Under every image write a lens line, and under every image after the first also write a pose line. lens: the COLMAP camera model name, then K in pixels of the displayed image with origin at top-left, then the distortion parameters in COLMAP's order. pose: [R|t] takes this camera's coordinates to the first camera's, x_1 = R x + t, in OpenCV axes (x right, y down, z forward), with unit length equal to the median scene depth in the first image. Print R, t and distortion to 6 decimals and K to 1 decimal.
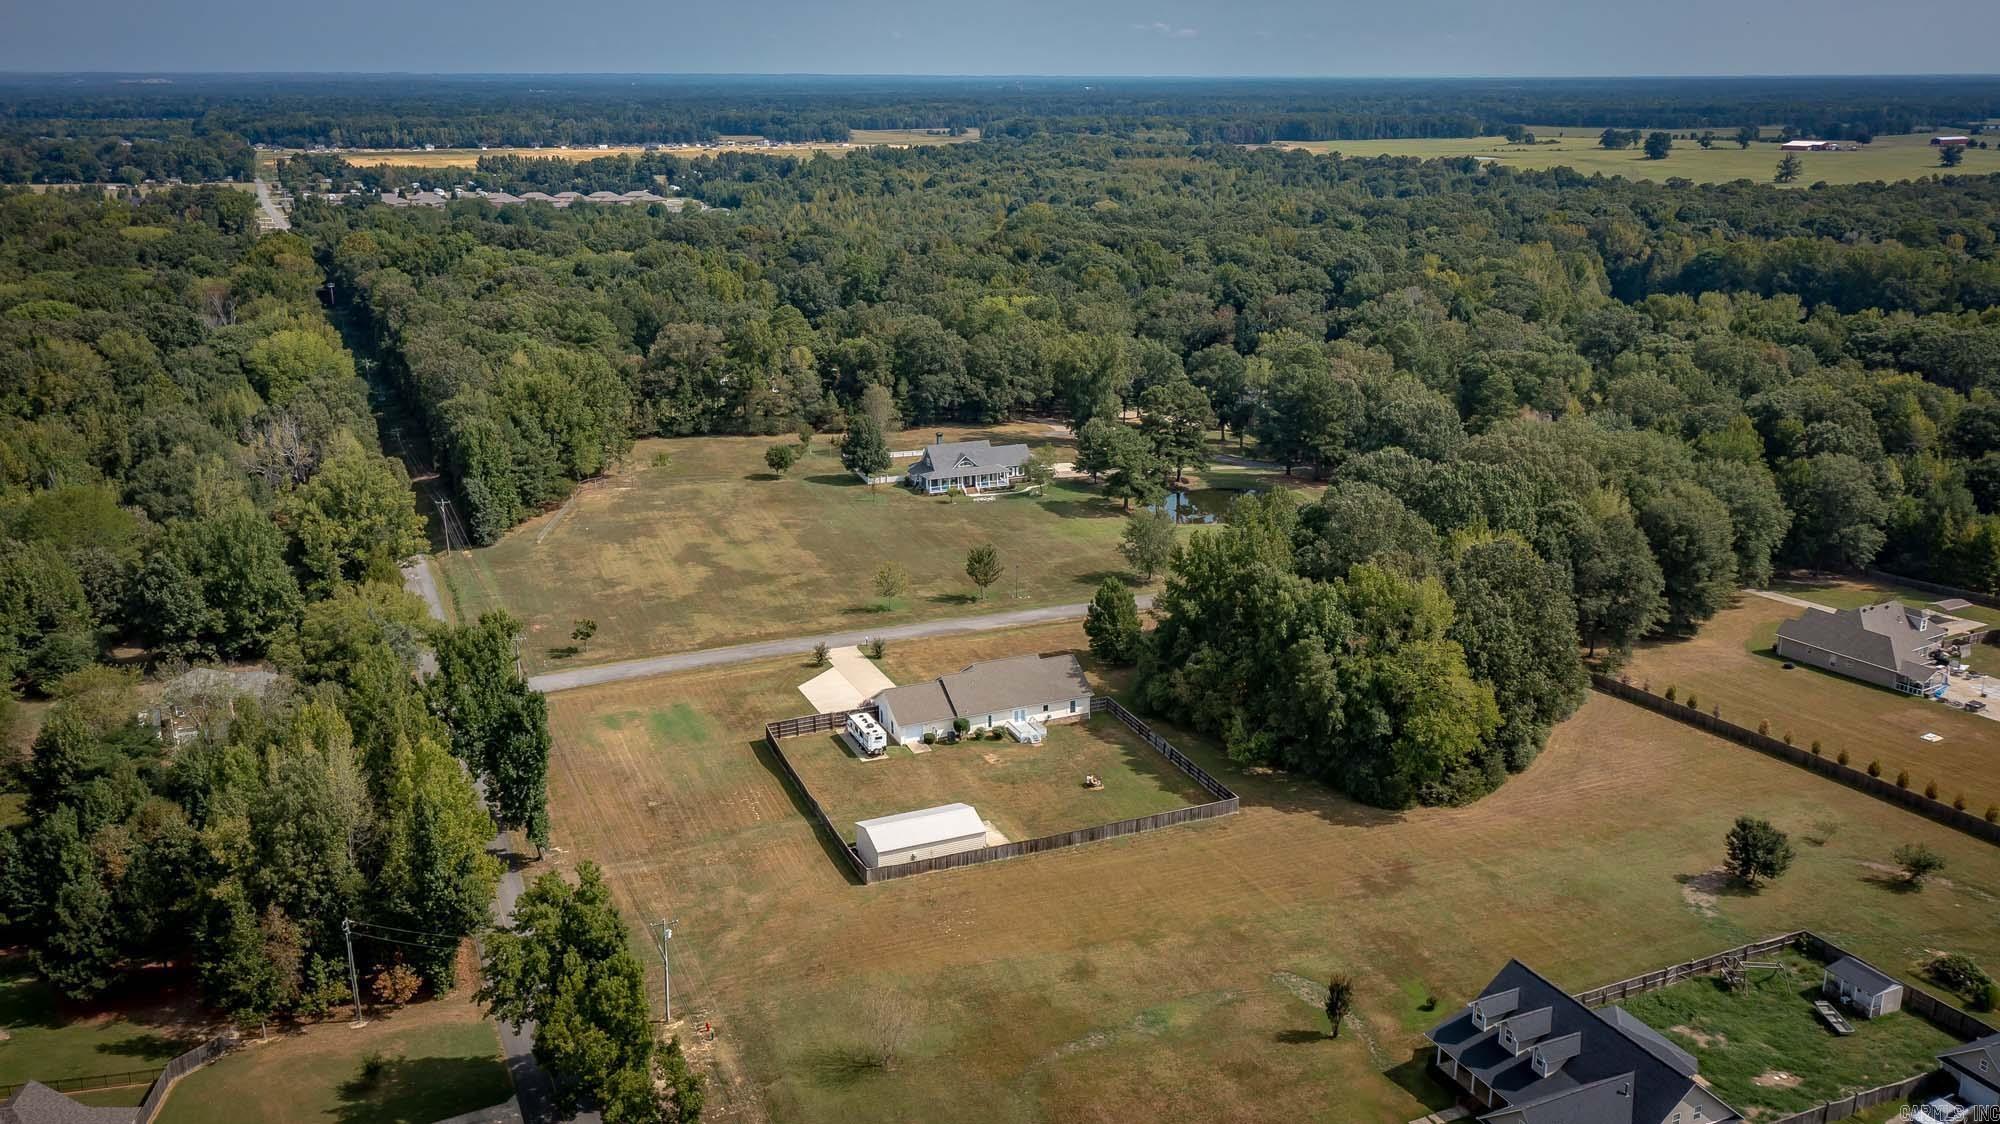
lens RADIAL K [[1604.8, 0, 1006.3], [0, 1604.8, 581.7], [0, 0, 1]] dist [0.012512, 0.009500]
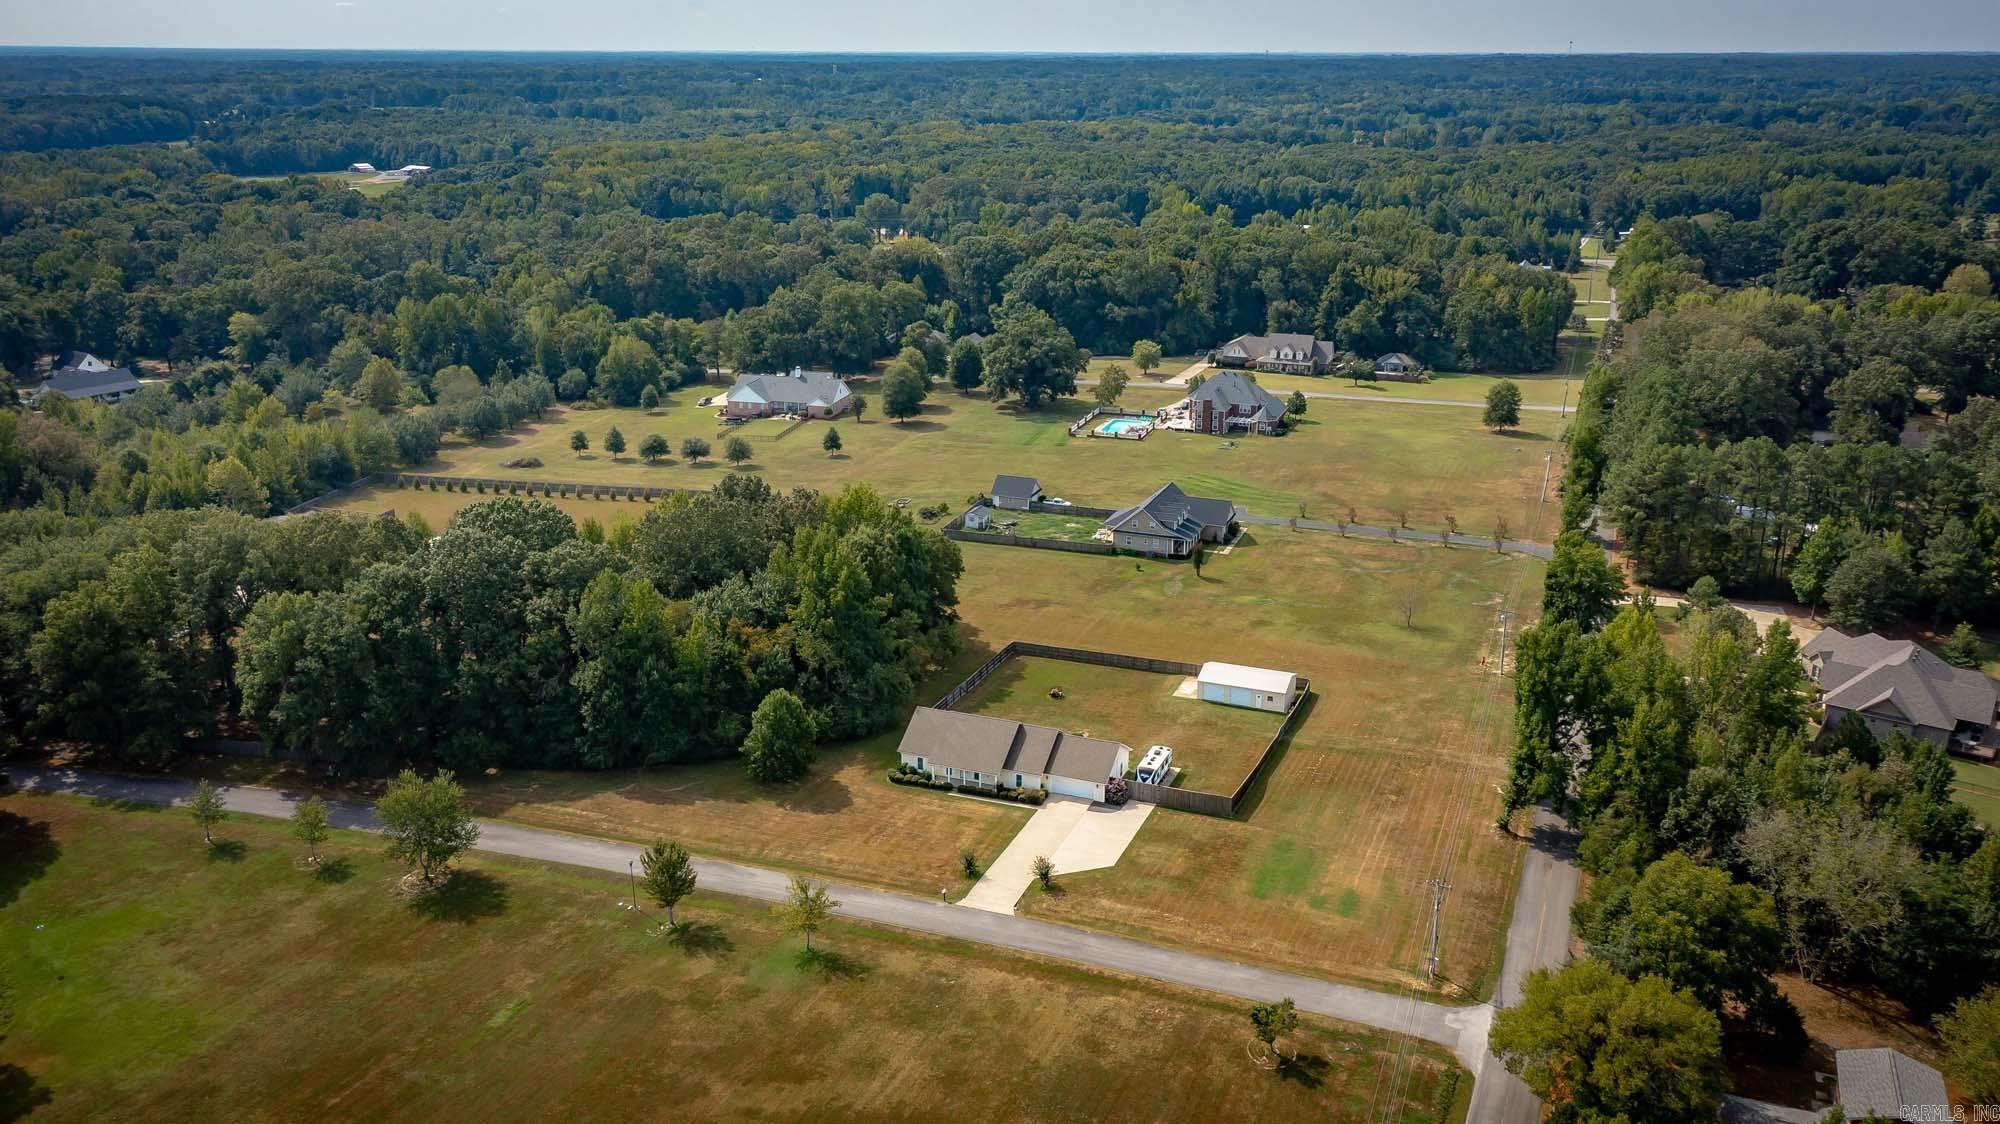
lens RADIAL K [[1590.6, 0, 1006.1], [0, 1590.6, 565.6], [0, 0, 1]] dist [0.010913, 0.015179]
pose [[-0.698224, -0.220205, 0.681170, -0.650702], [0.215935, 0.842413, 0.493672, -0.504054], [-0.682536, 0.491782, -0.540643, 1.502442]]
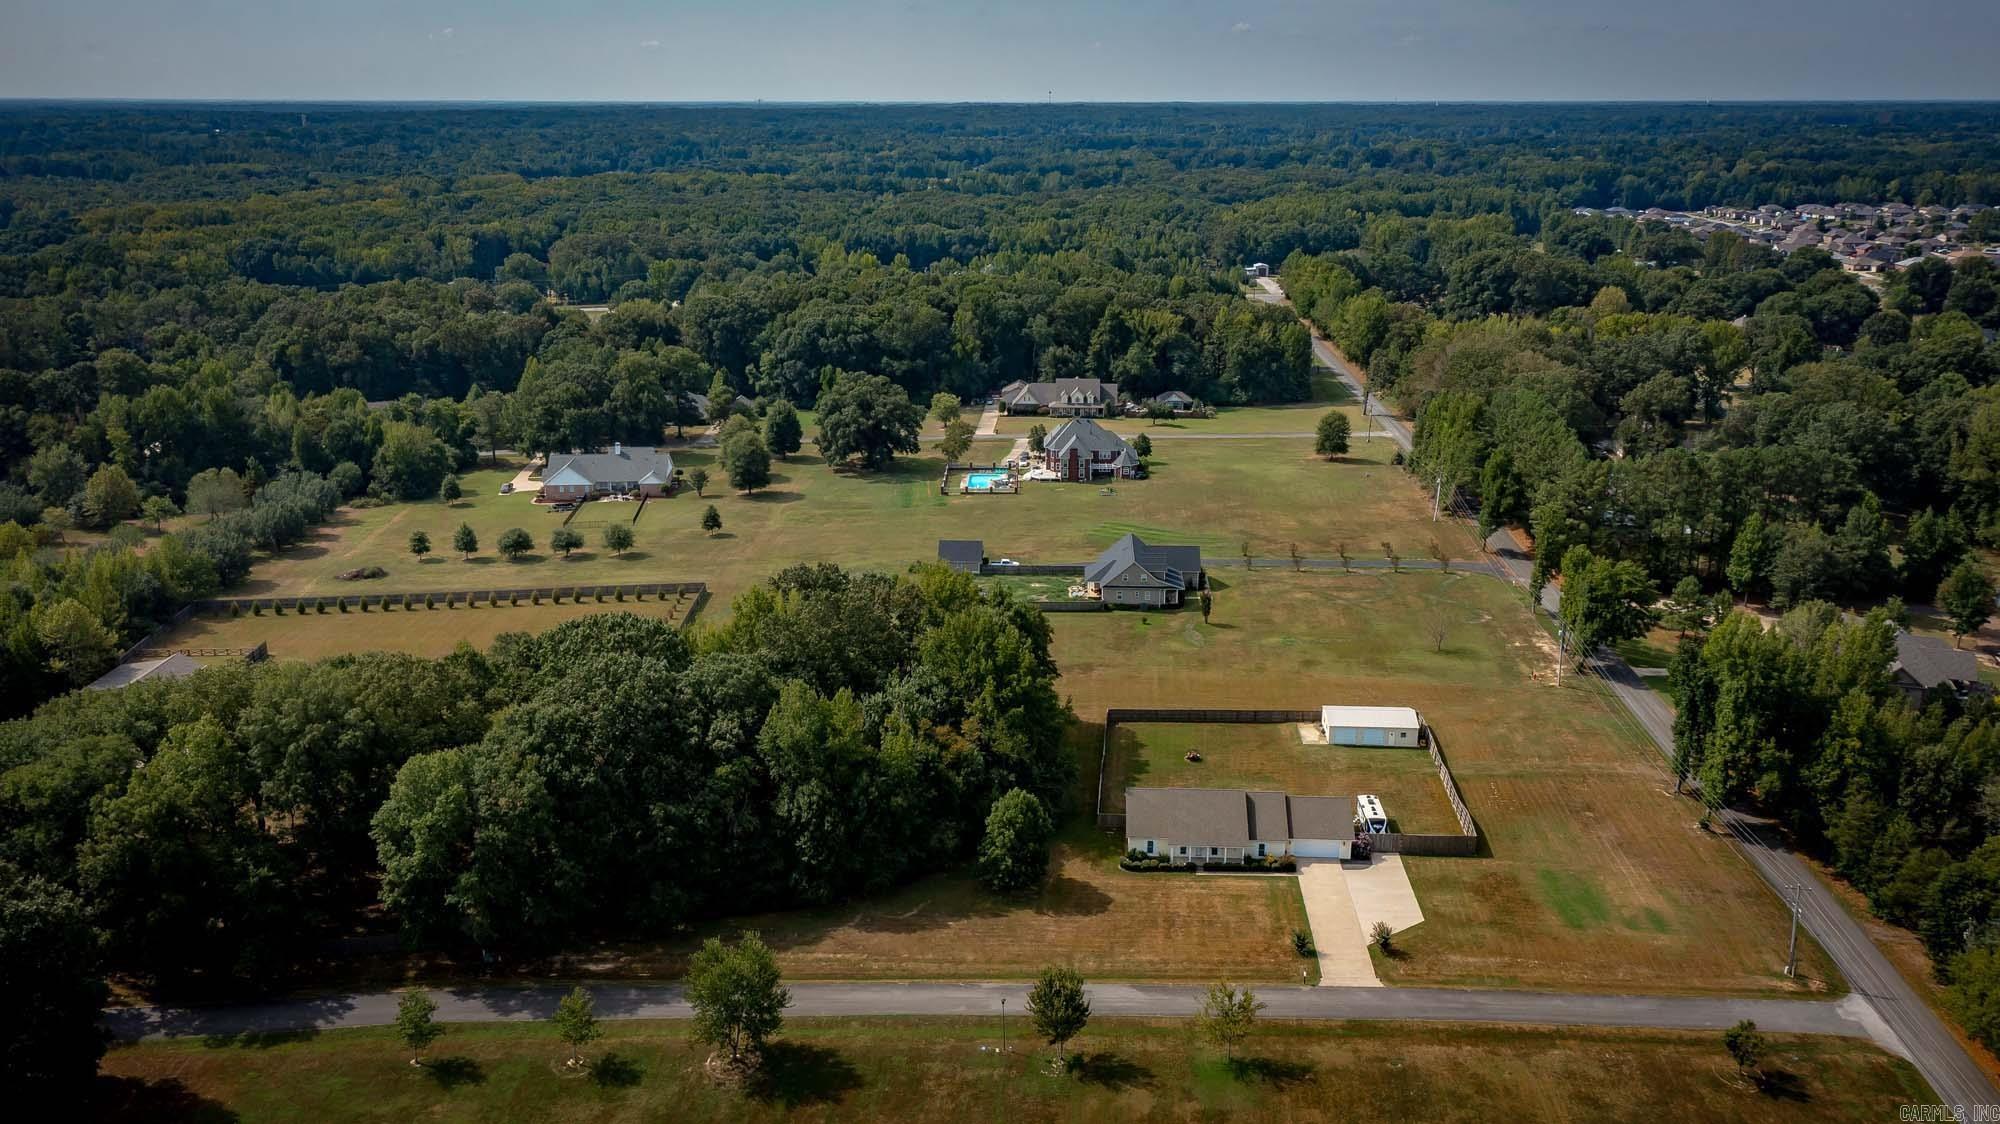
lens RADIAL K [[1590.6, 0, 1006.1], [0, 1590.6, 565.6], [0, 0, 1]] dist [0.010913, 0.015179]
pose [[-0.887964, -0.127379, 0.441922, -0.294828], [0.141030, 0.839175, 0.525257, -0.572320], [-0.437757, 0.528734, -0.727193, 1.698475]]
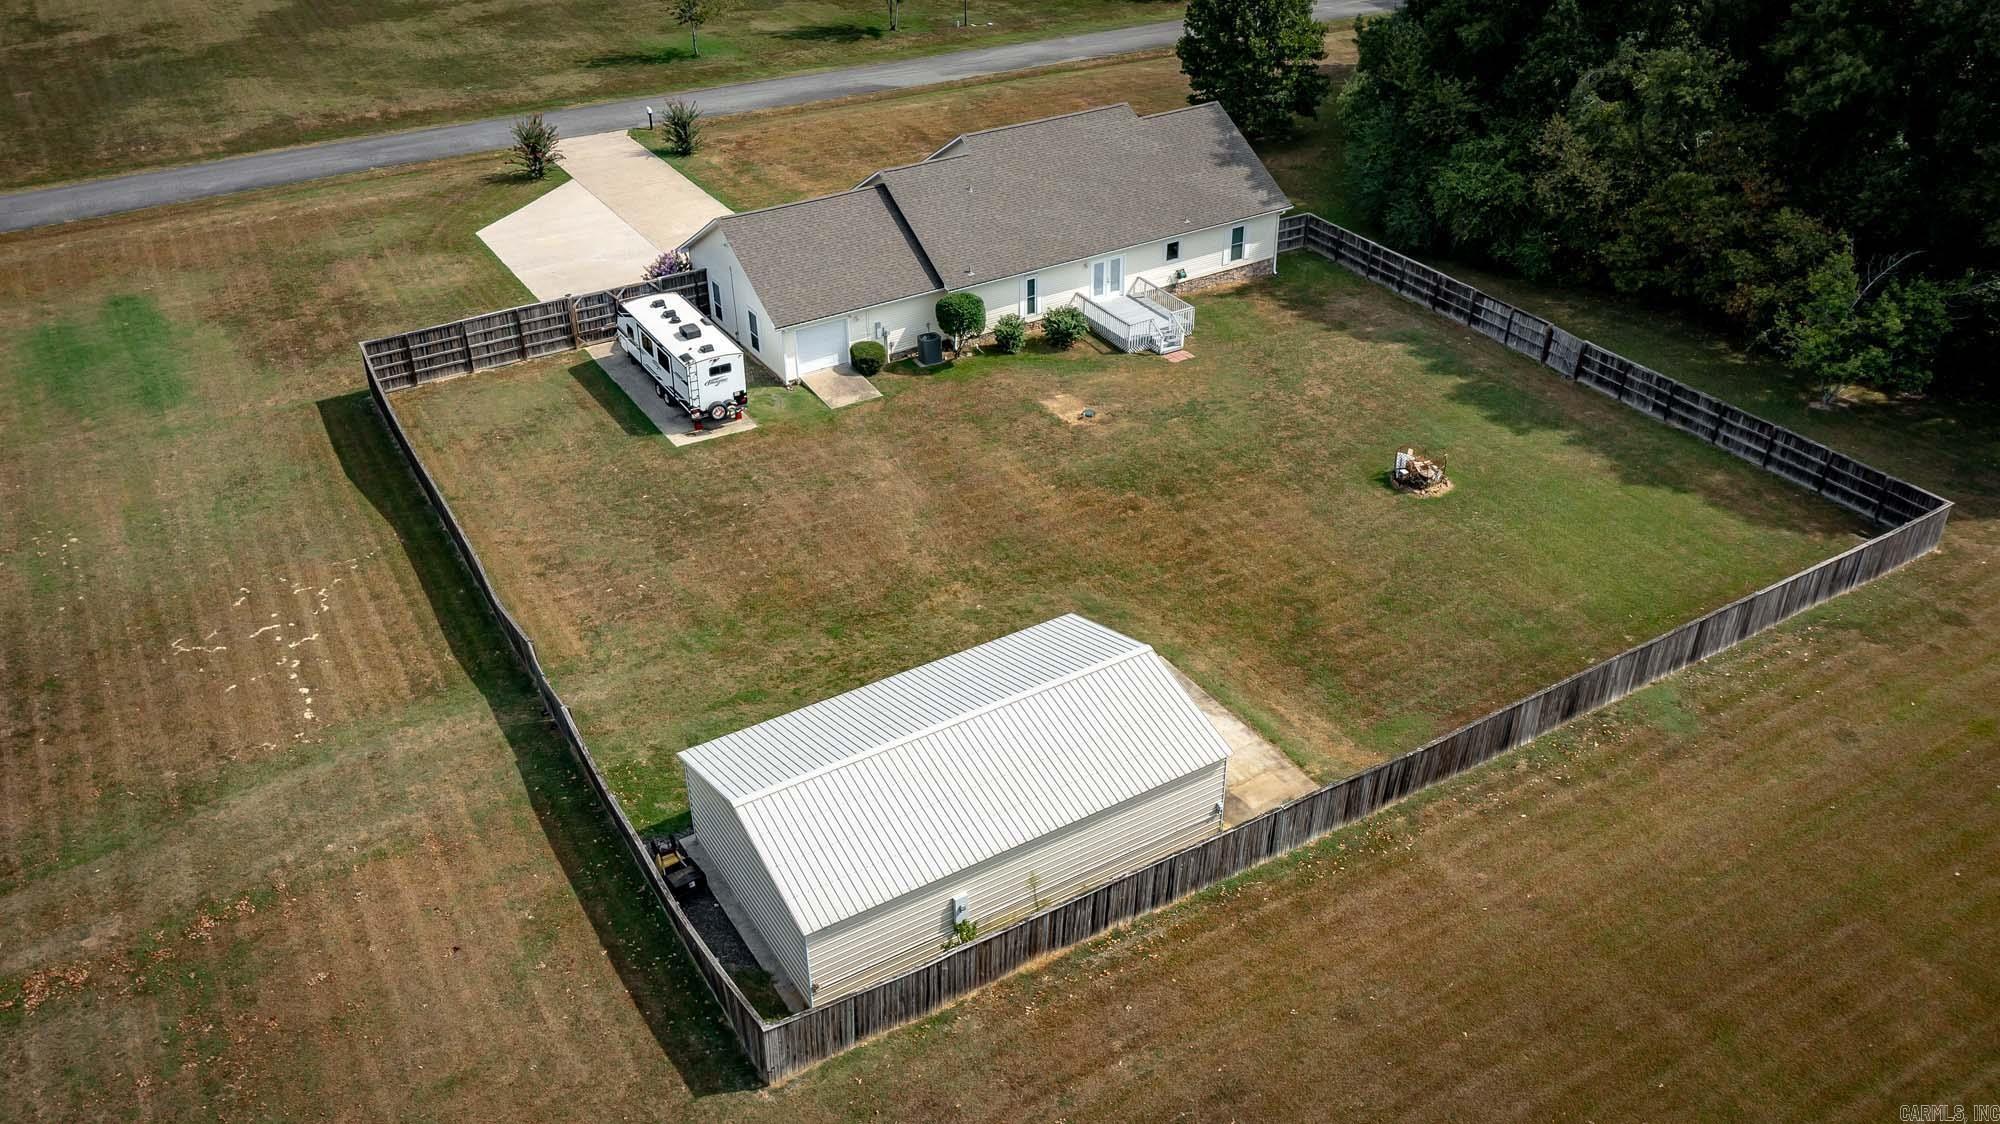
lens RADIAL K [[1590.6, 0, 1006.1], [0, 1590.6, 565.6], [0, 0, 1]] dist [0.010913, 0.015179]
pose [[0.990445, -0.076872, 0.114496, -0.060199], [0.044834, 0.964619, 0.259808, 0.053224], [-0.130417, -0.252192, 0.958849, 0.653647]]
